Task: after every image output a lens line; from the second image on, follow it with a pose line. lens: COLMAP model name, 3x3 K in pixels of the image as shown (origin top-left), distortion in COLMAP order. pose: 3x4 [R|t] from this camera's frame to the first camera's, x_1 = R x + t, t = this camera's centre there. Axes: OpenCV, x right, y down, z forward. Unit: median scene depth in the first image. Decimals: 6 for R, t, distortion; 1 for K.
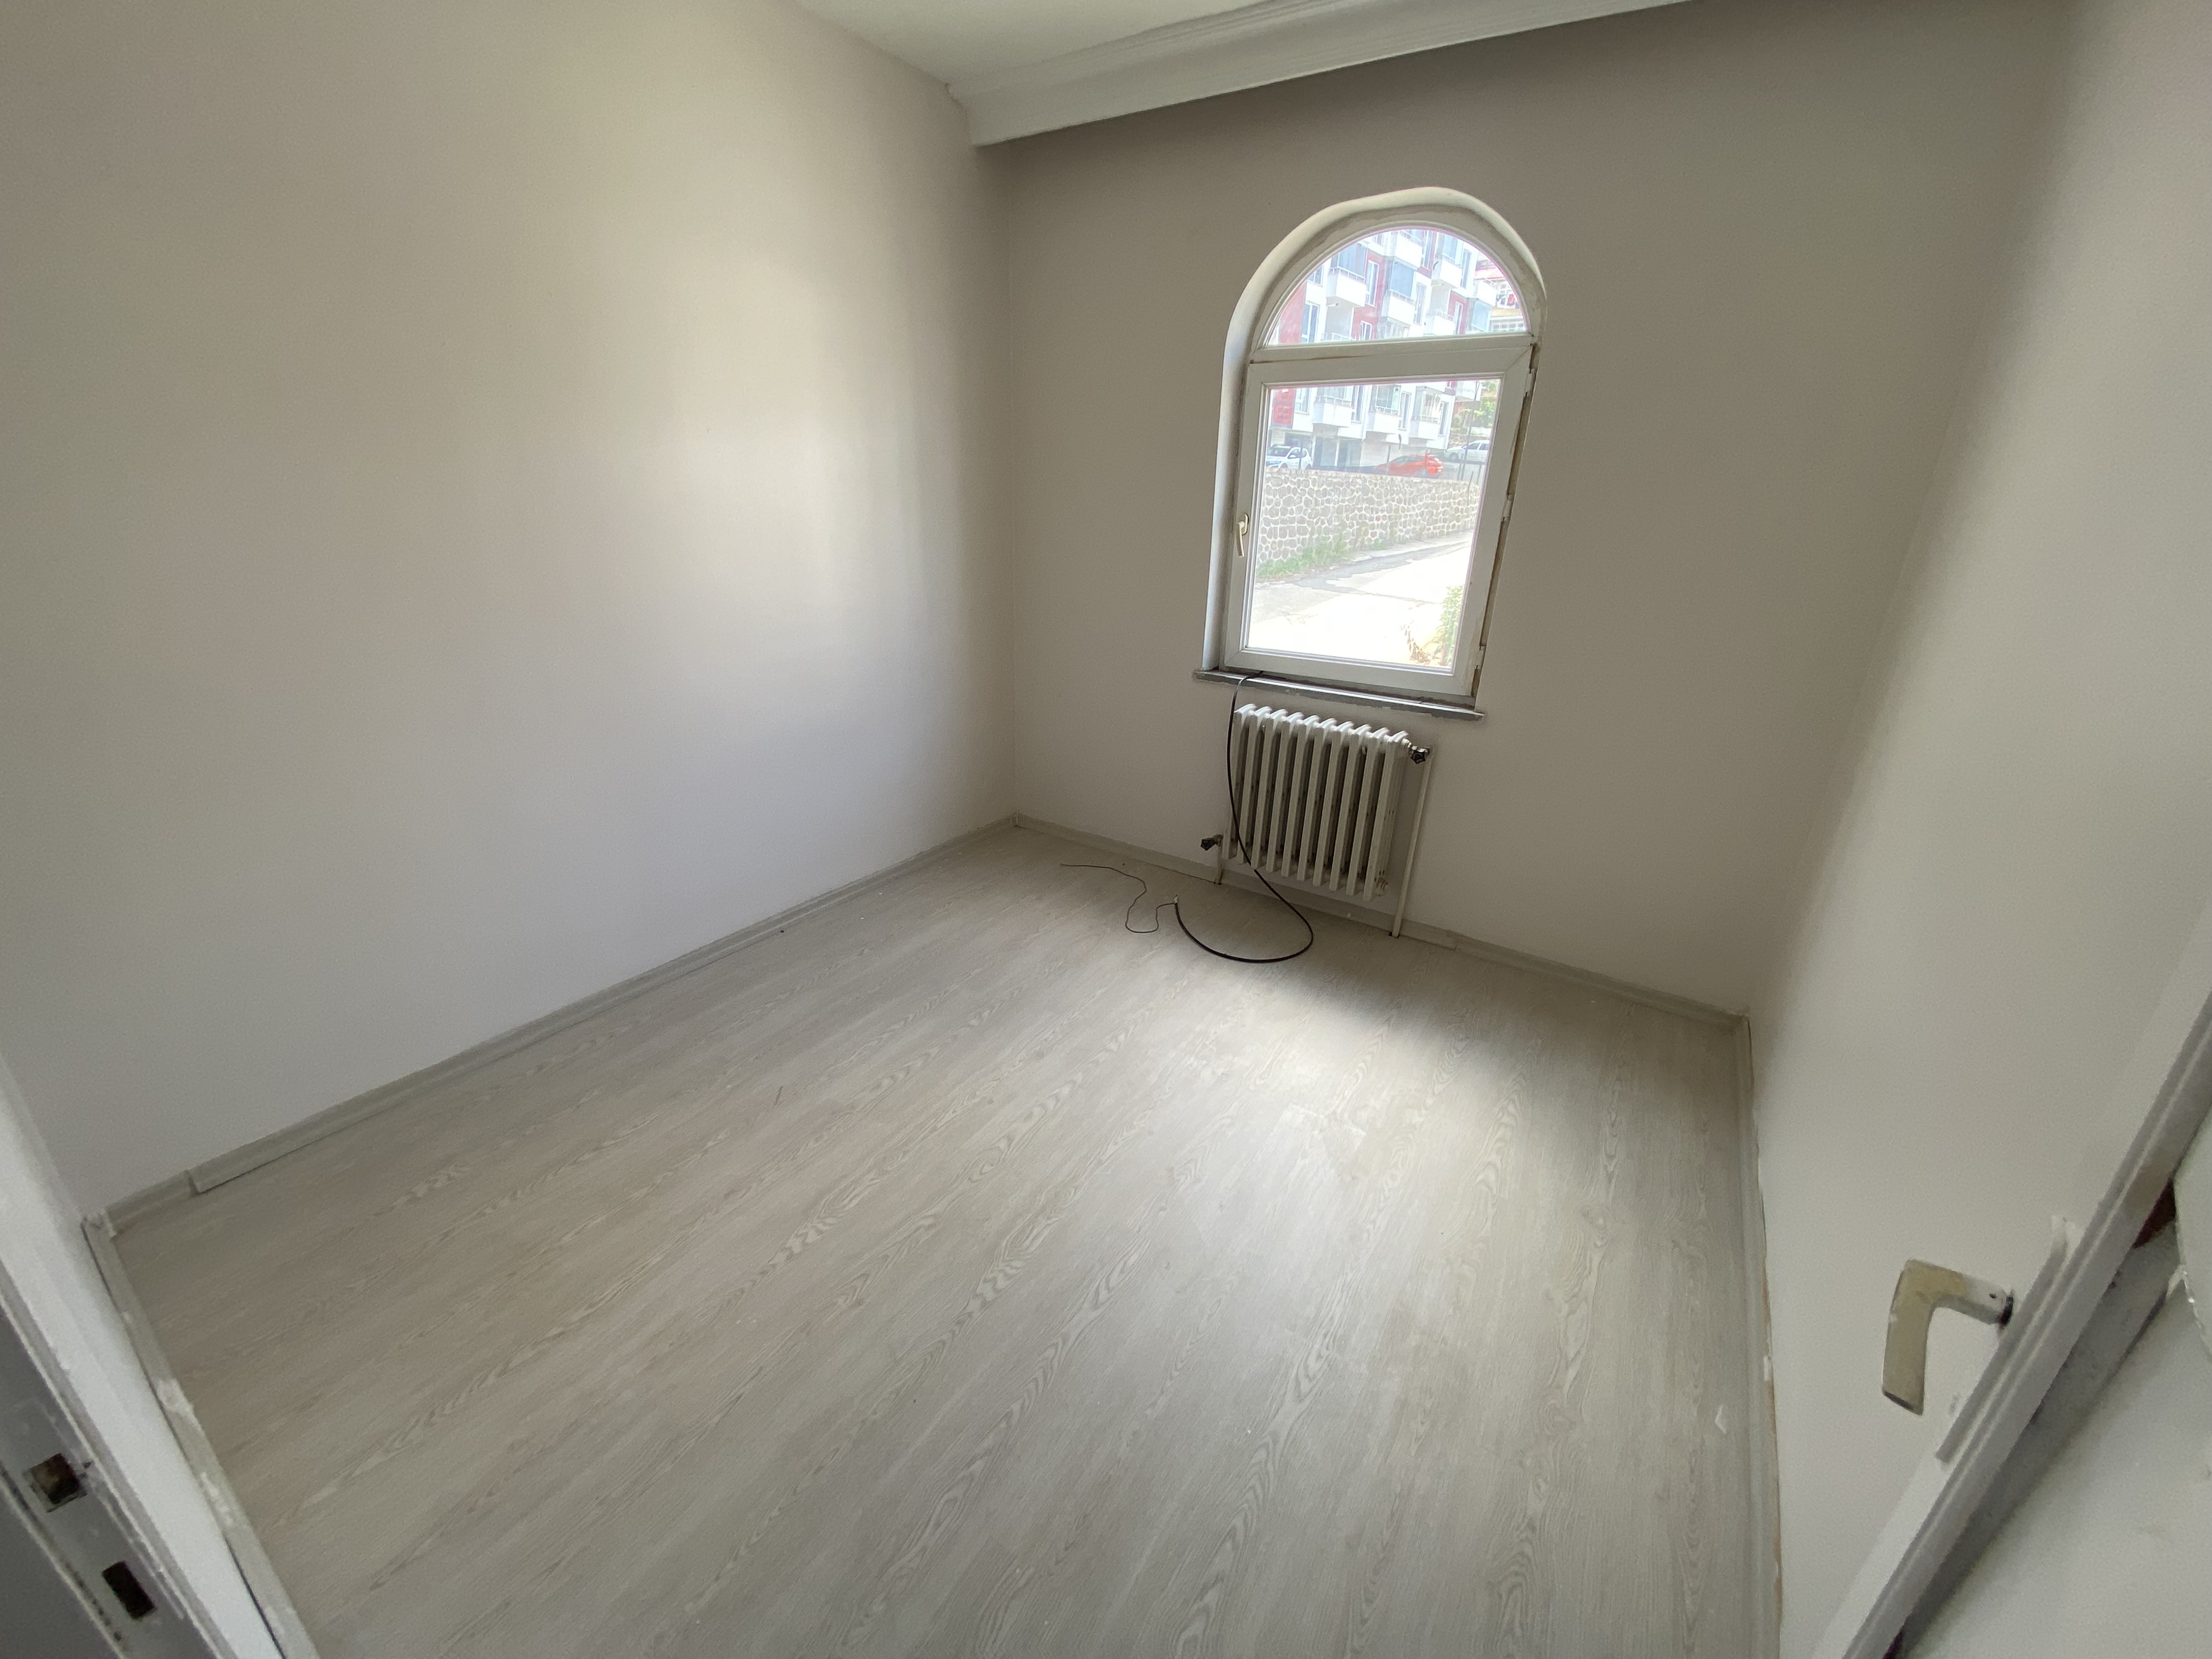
lens RADIAL K [[889.6, 0, 1105.8], [0, 889.6, 826.9], [0, 0, 1]] dist [0.014887, -0.018003]
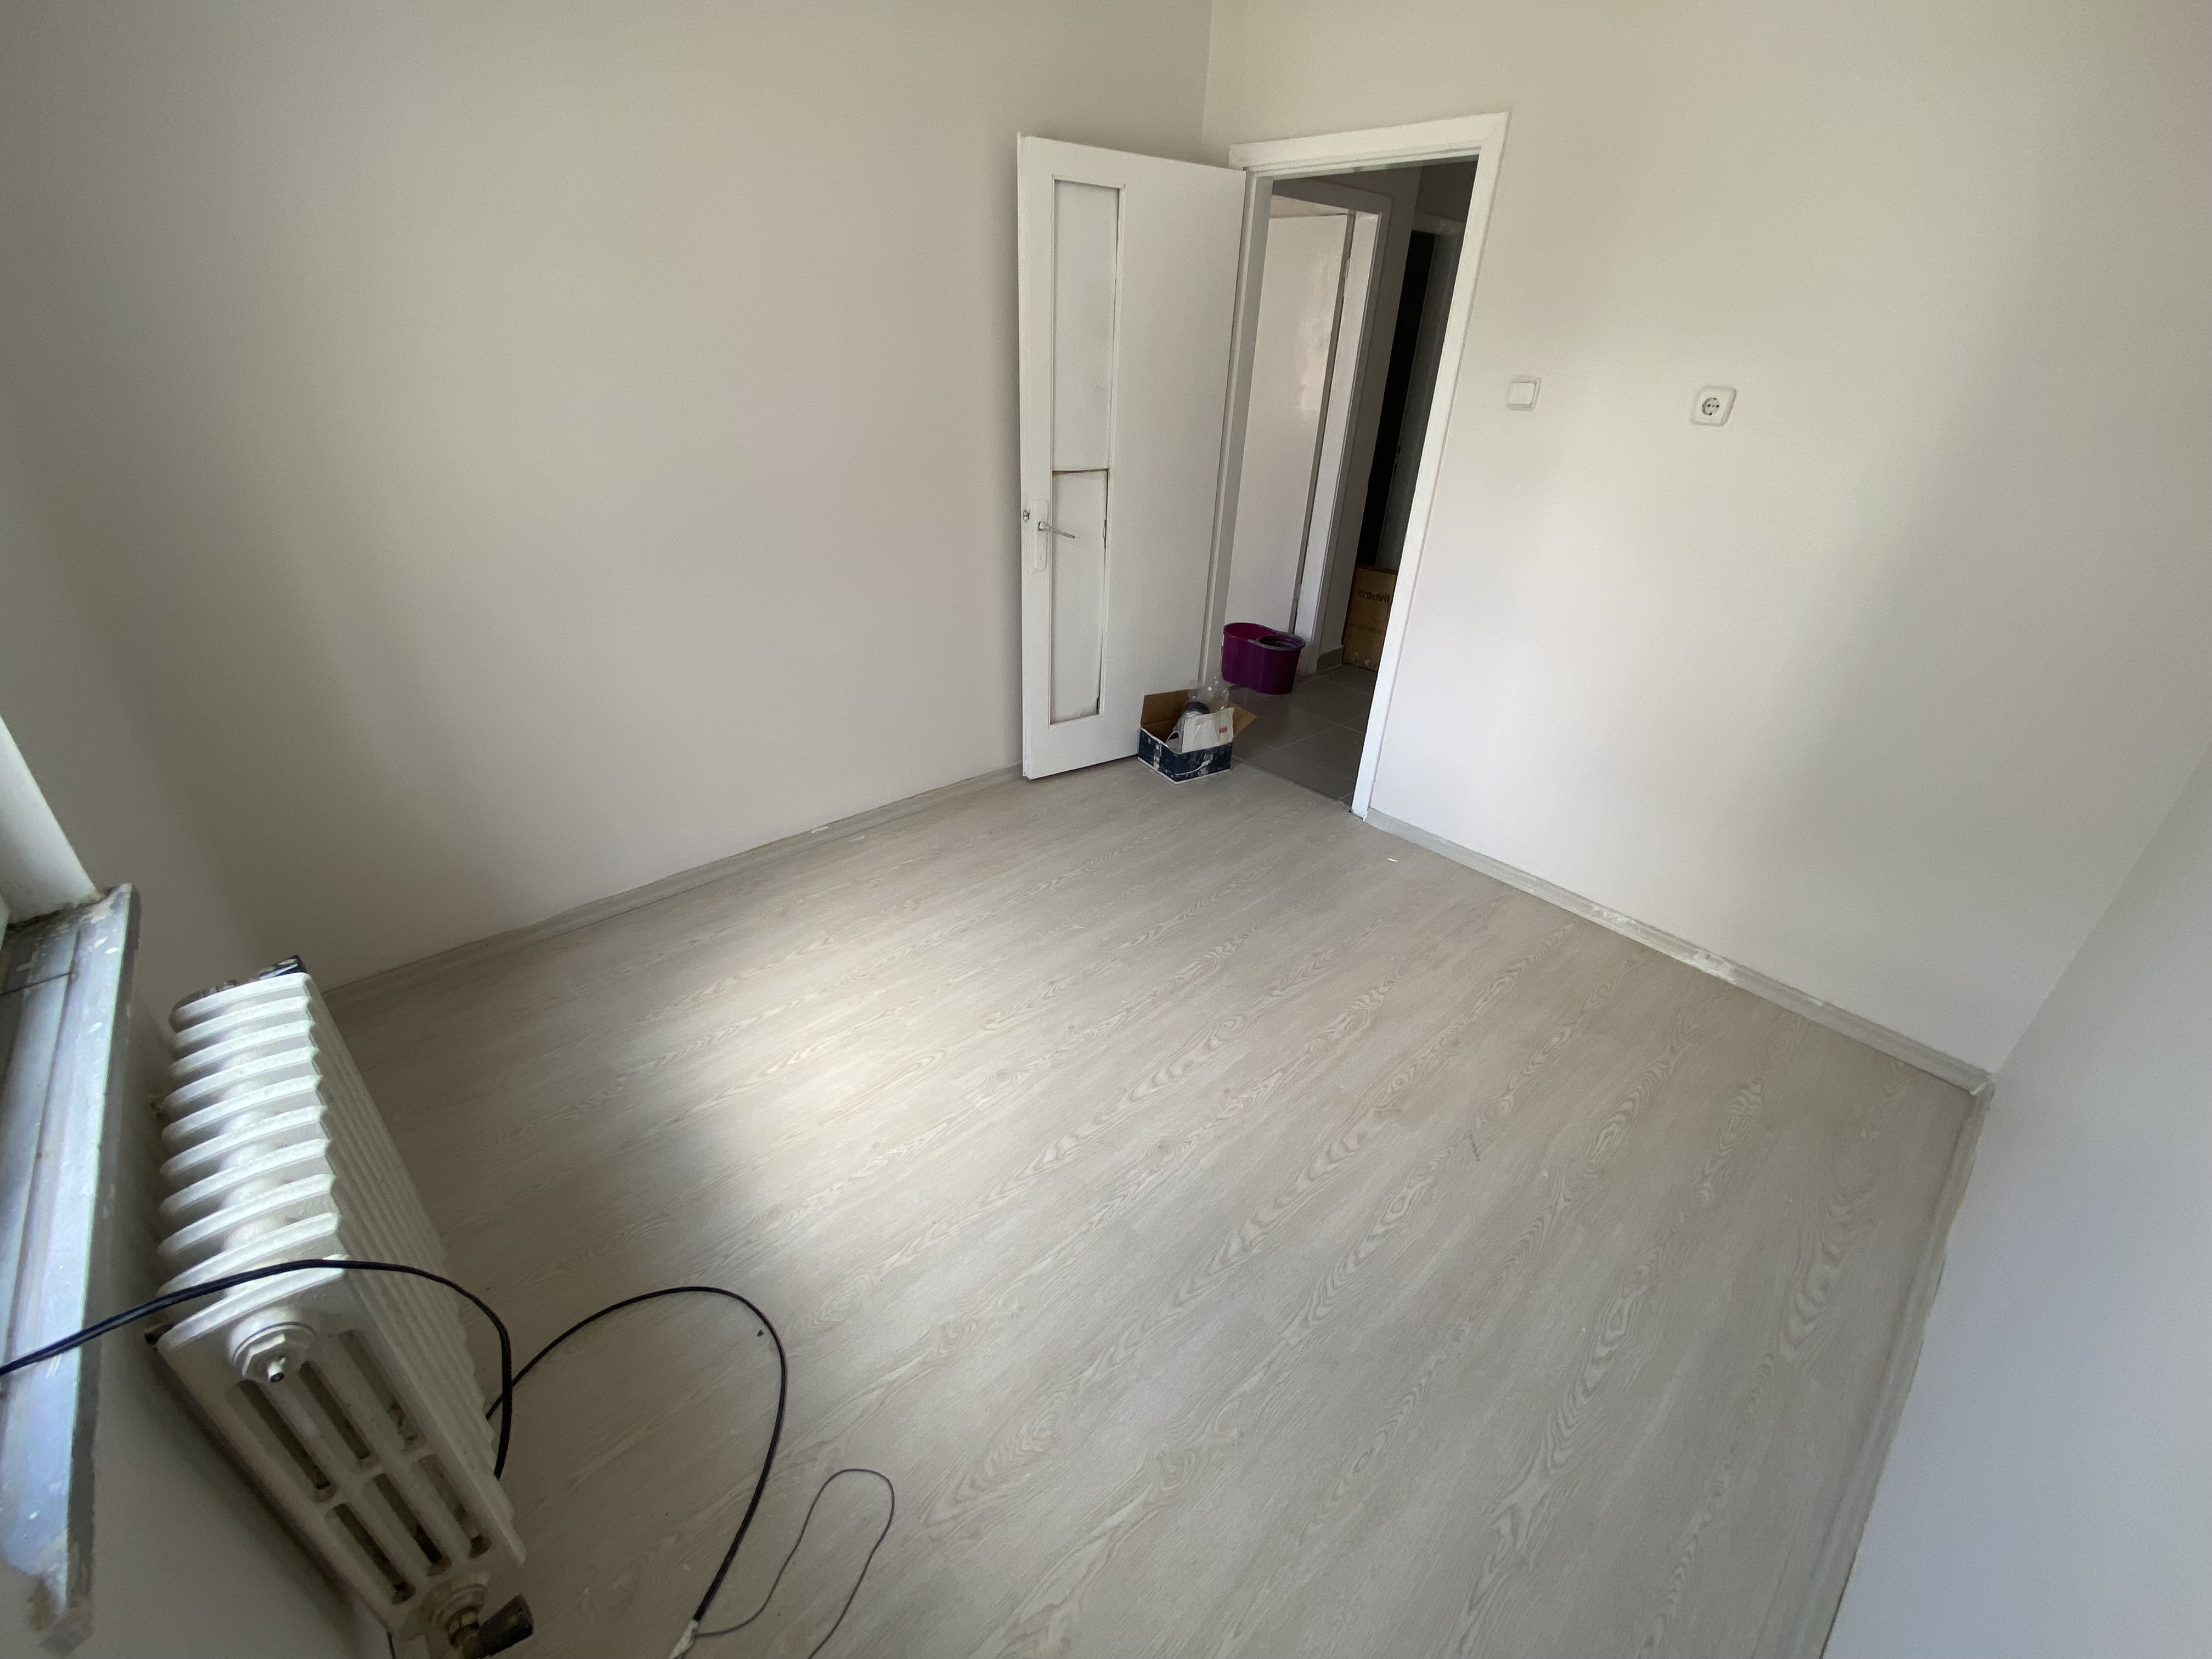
lens RADIAL K [[889.6, 0, 1105.8], [0, 889.6, 826.9], [0, 0, 1]] dist [0.014887, -0.018003]
pose [[-0.969384, -0.166745, 0.180255, -0.124162], [0.027557, 0.655568, 0.754634, -0.536684], [-0.244000, 0.736497, -0.630901, 1.357298]]
